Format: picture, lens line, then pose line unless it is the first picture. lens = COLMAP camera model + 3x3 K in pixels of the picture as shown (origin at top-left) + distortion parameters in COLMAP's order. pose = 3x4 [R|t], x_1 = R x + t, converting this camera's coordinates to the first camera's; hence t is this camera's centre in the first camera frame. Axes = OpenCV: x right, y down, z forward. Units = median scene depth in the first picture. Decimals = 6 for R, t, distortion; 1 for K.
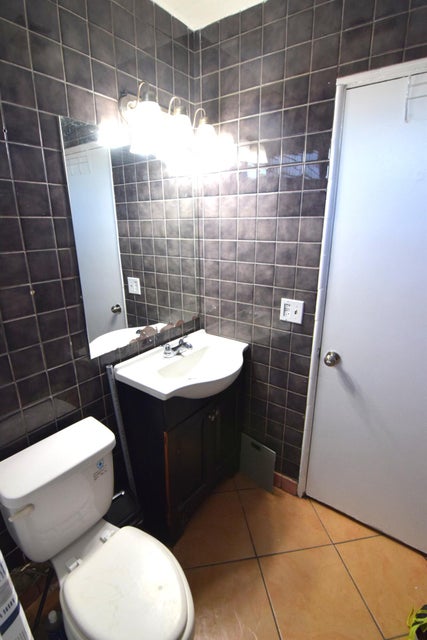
lens RADIAL K [[309.9, 0, 213.4], [0, 309.9, 319.3], [0, 0, 1]] dist [-0.005037, -0.009276]
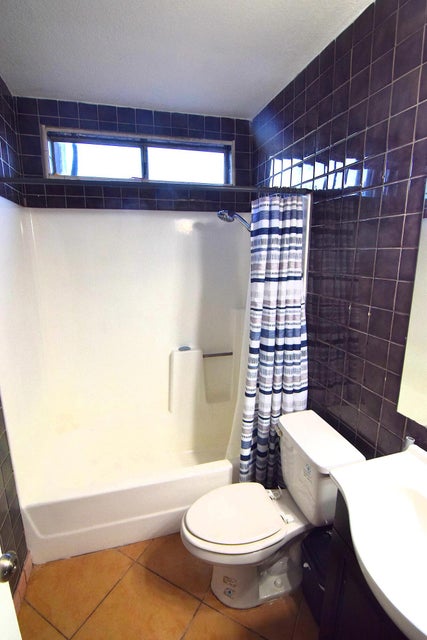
lens RADIAL K [[309.9, 0, 212.4], [0, 309.9, 320.1], [0, 0, 1]] dist [-0.005037, -0.009276]
pose [[-0.615674, 0.168883, -0.769691, 0.633787], [-0.236082, 0.892365, 0.384642, -0.362250], [0.751805, 0.418524, -0.509536, 1.144084]]
